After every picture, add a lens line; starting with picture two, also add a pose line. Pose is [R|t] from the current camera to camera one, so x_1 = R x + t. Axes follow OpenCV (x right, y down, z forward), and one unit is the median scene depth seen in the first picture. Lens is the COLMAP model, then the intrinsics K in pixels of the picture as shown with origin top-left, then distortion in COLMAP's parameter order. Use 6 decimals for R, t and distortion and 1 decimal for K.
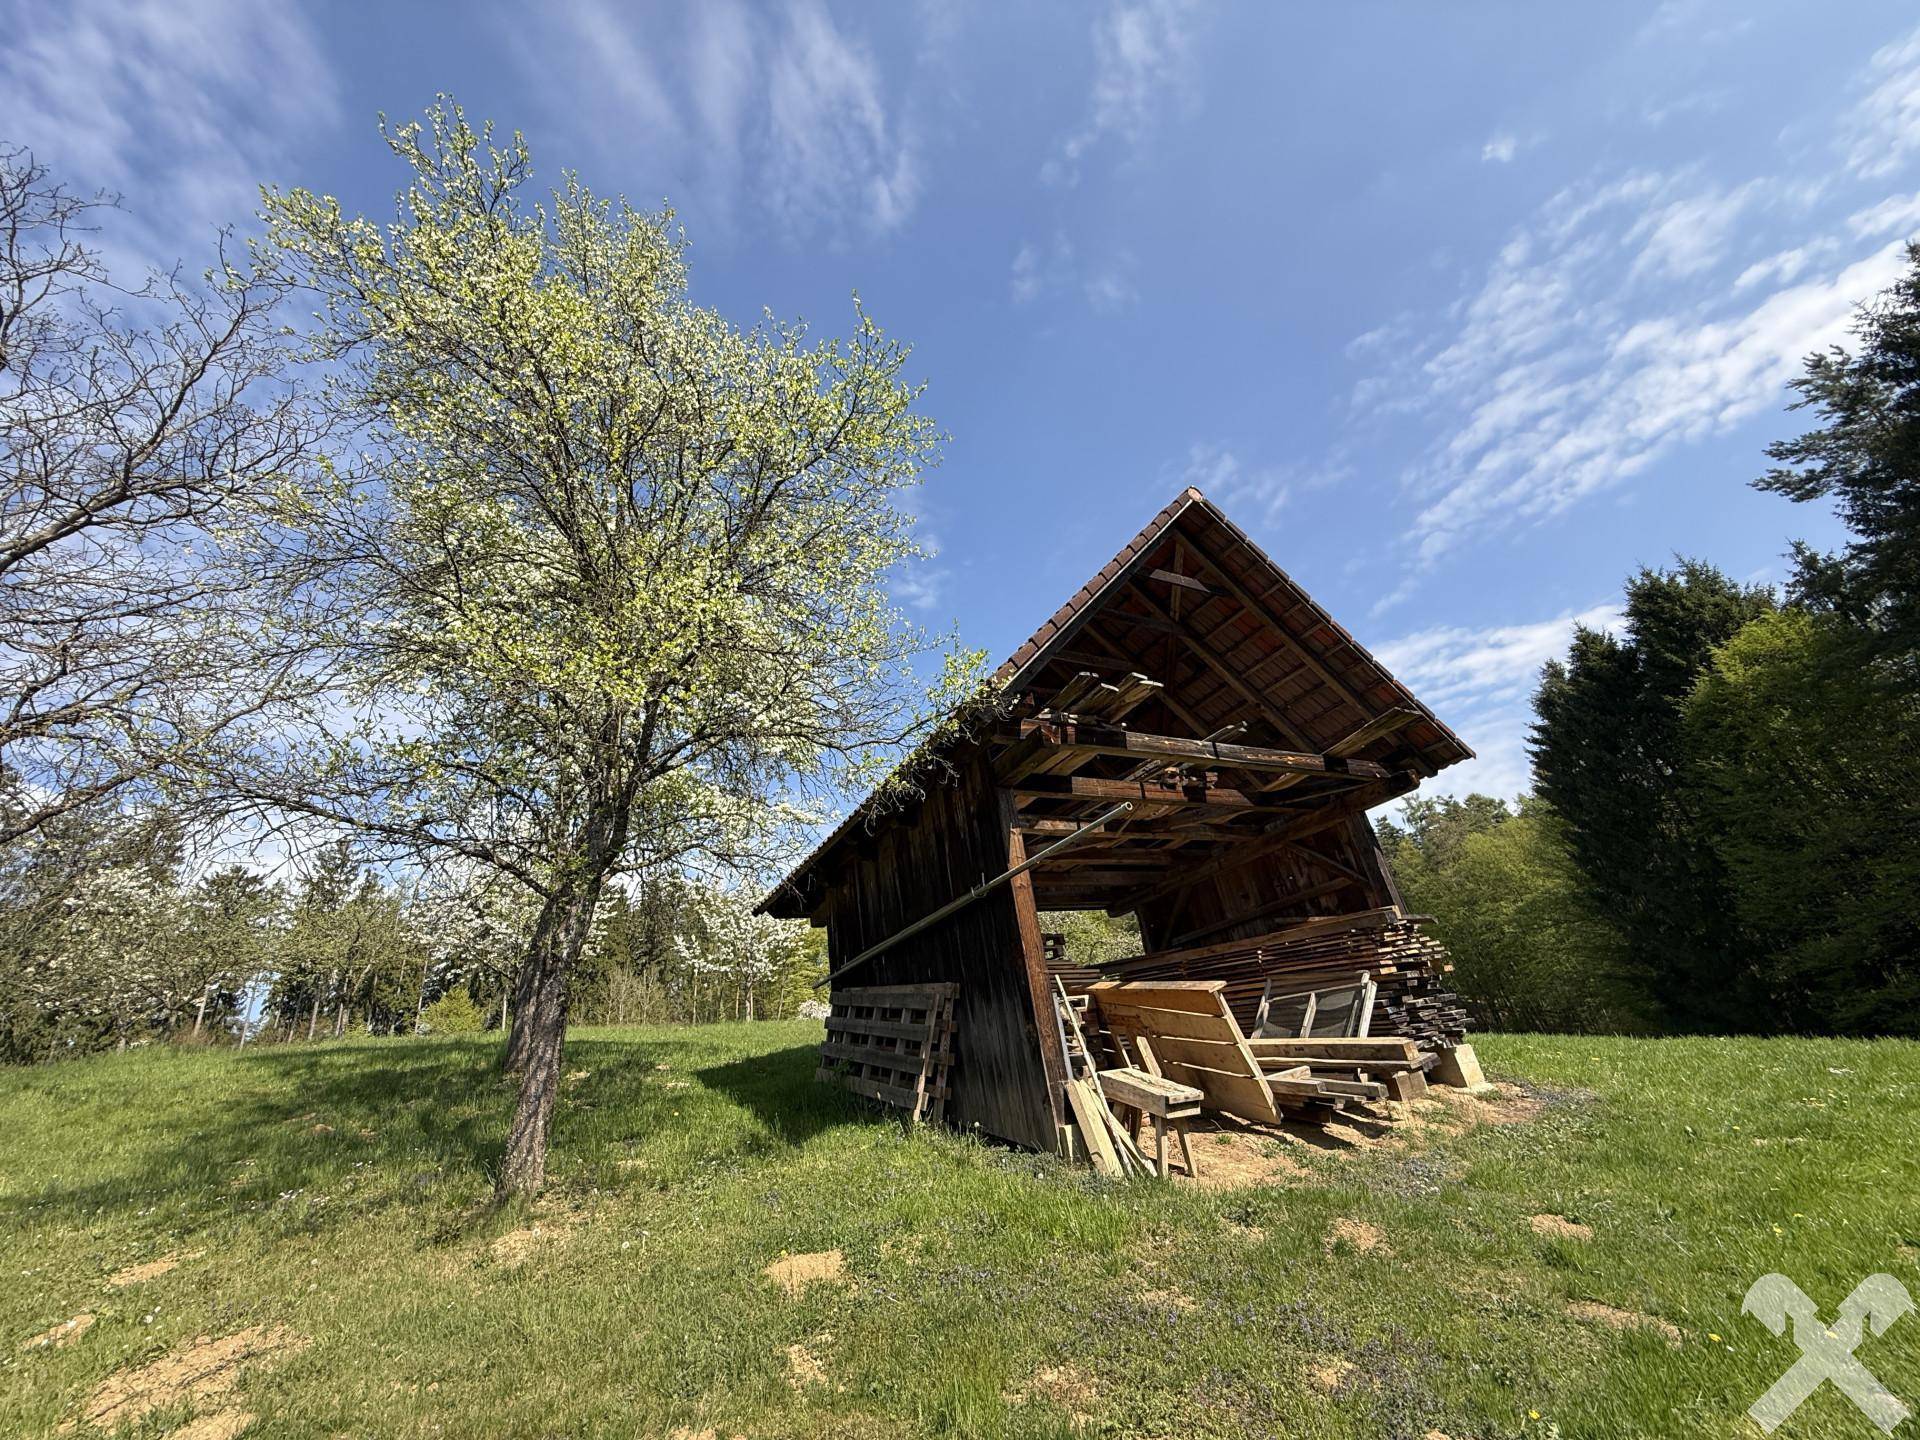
lens RADIAL K [[760.3, 0, 960.6], [0, 760.3, 711.9], [0, 0, 1]] dist [0.000945, -0.000832]
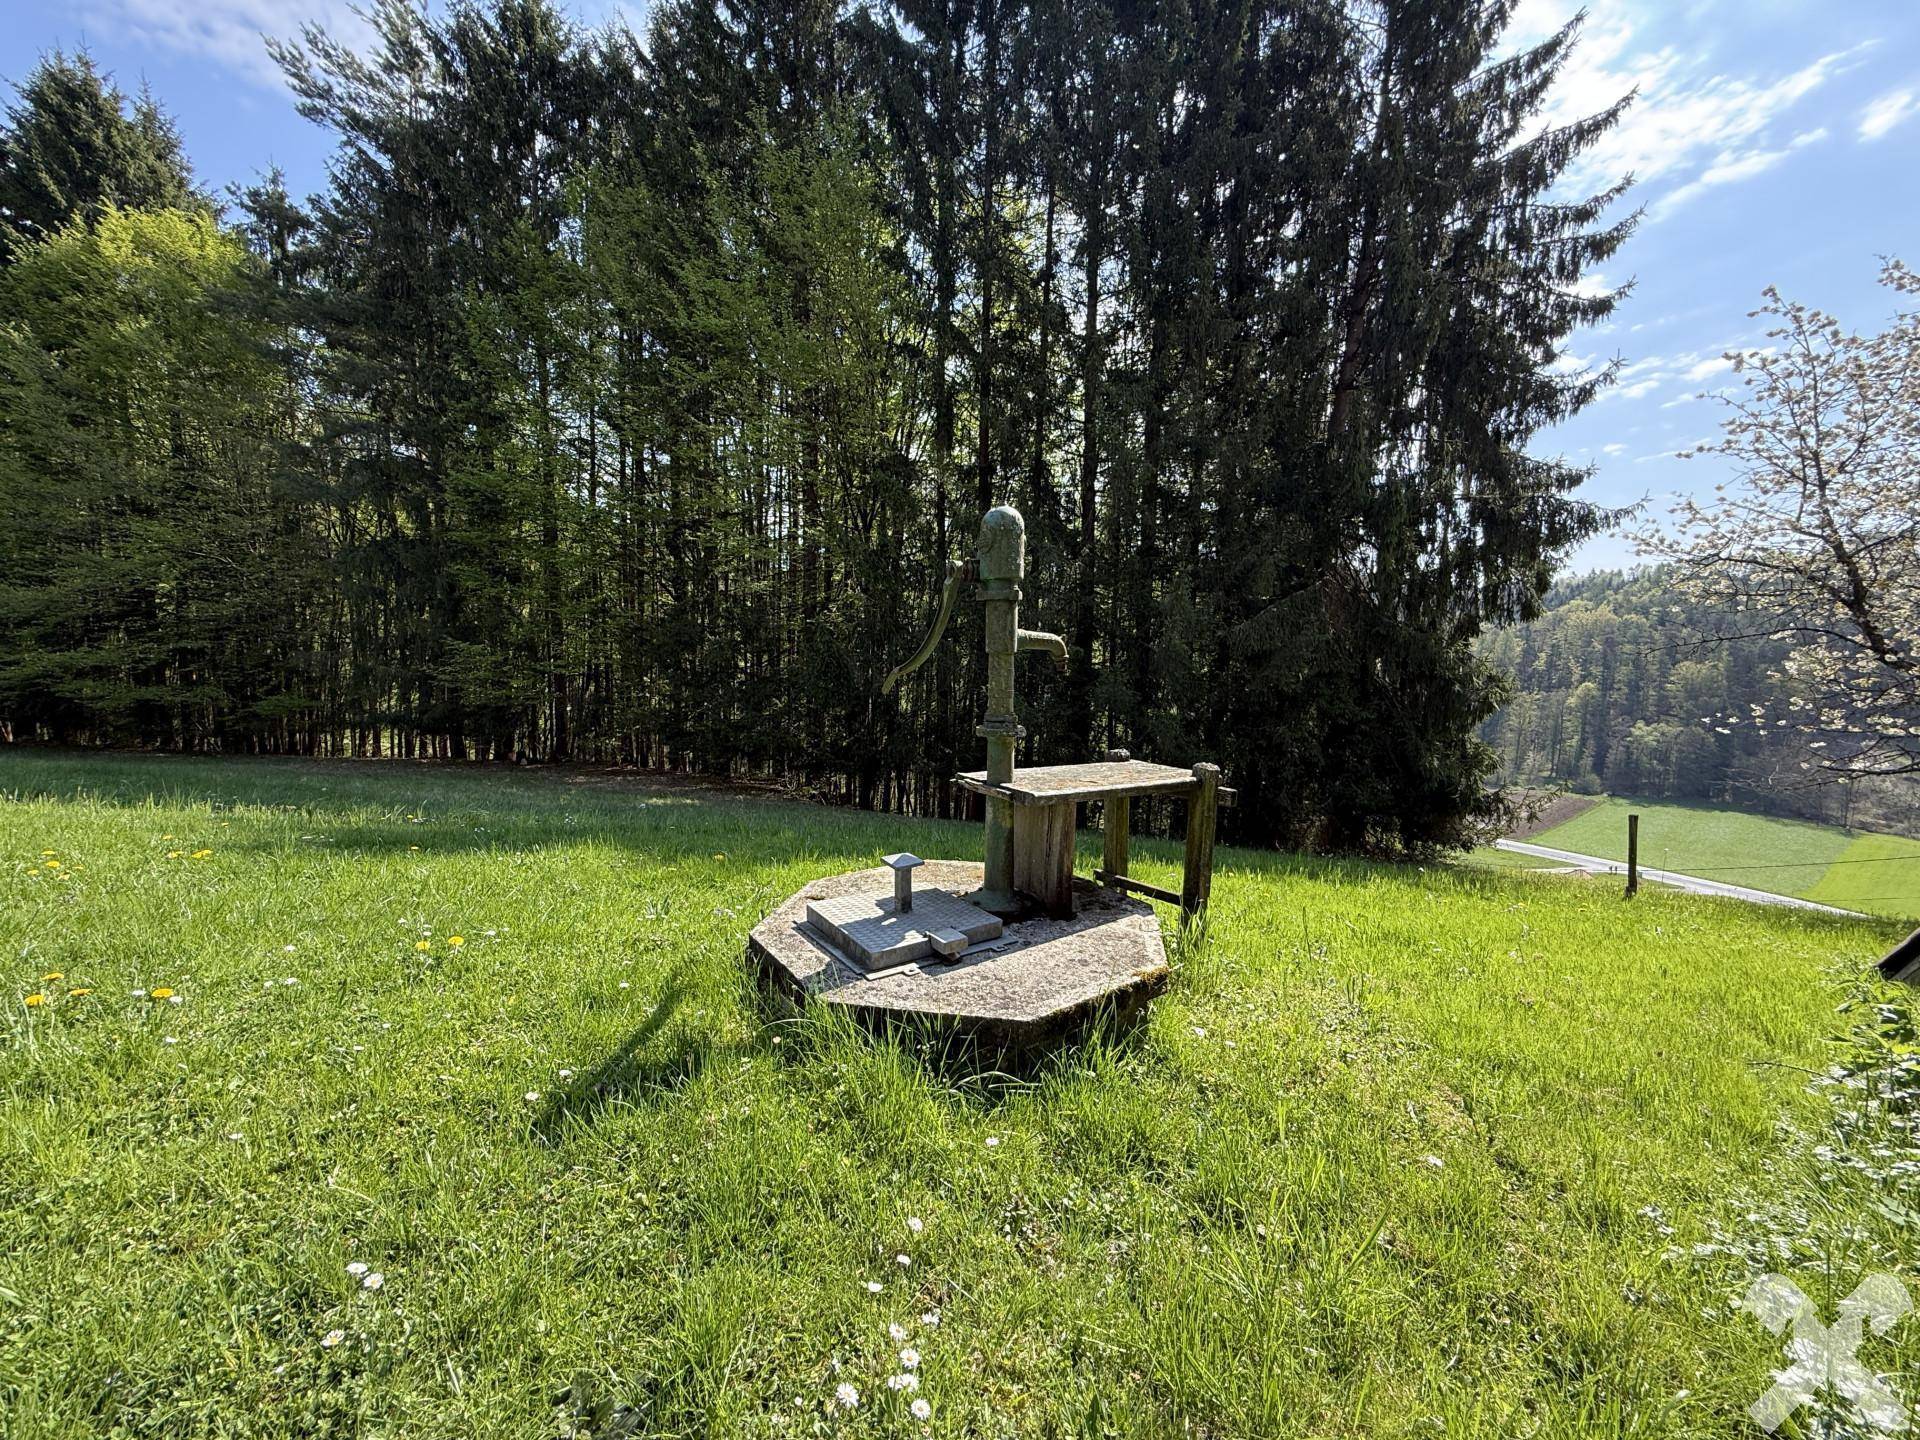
lens RADIAL K [[760.3, 0, 953.4], [0, 760.3, 725.7], [0, 0, 1]] dist [0.000945, -0.000832]
pose [[-0.093403, 0.035637, 0.994990, 0.197373], [-0.461047, 0.884205, -0.074949, 0.034746], [-0.882446, -0.465738, -0.066157, 0.102503]]
